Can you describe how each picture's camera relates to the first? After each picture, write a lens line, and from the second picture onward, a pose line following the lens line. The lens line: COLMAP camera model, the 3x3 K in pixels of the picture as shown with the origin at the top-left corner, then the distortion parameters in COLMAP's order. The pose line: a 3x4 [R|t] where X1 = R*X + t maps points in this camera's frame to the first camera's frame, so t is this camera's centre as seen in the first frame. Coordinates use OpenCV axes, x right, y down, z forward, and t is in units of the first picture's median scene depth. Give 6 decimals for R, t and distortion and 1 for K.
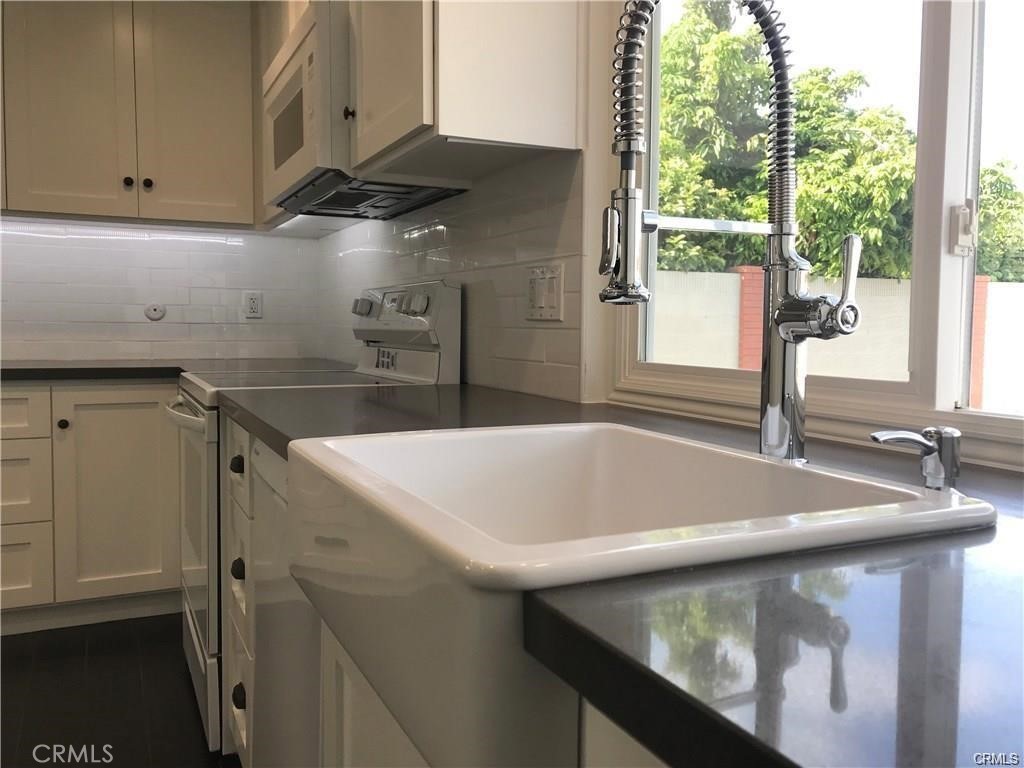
lens RADIAL K [[851.7, 0, 510.8], [0, 851.7, 384.2], [0, 0, 1]] dist [0.048289, -0.006600]
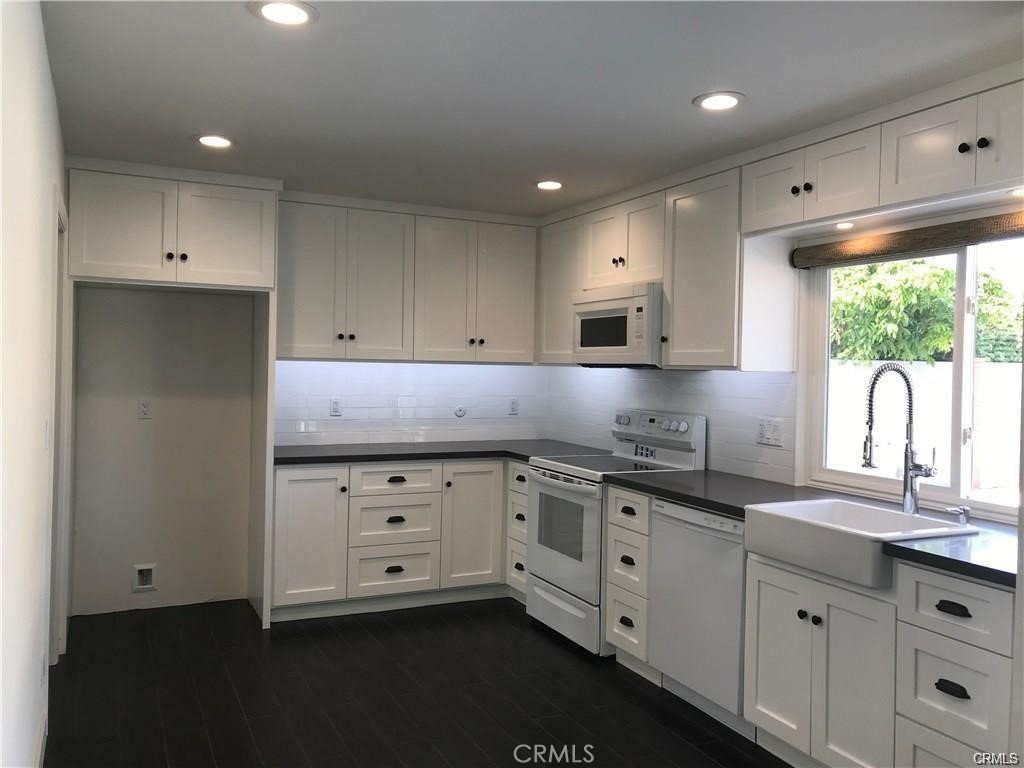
lens RADIAL K [[851.7, 0, 515.1], [0, 851.7, 384.9], [0, 0, 1]] dist [0.048289, -0.006600]
pose [[0.999915, 0.012262, 0.004416, -0.359950], [-0.012038, 0.998789, -0.047713, -0.067741], [-0.004995, 0.047656, 0.998851, -0.673449]]
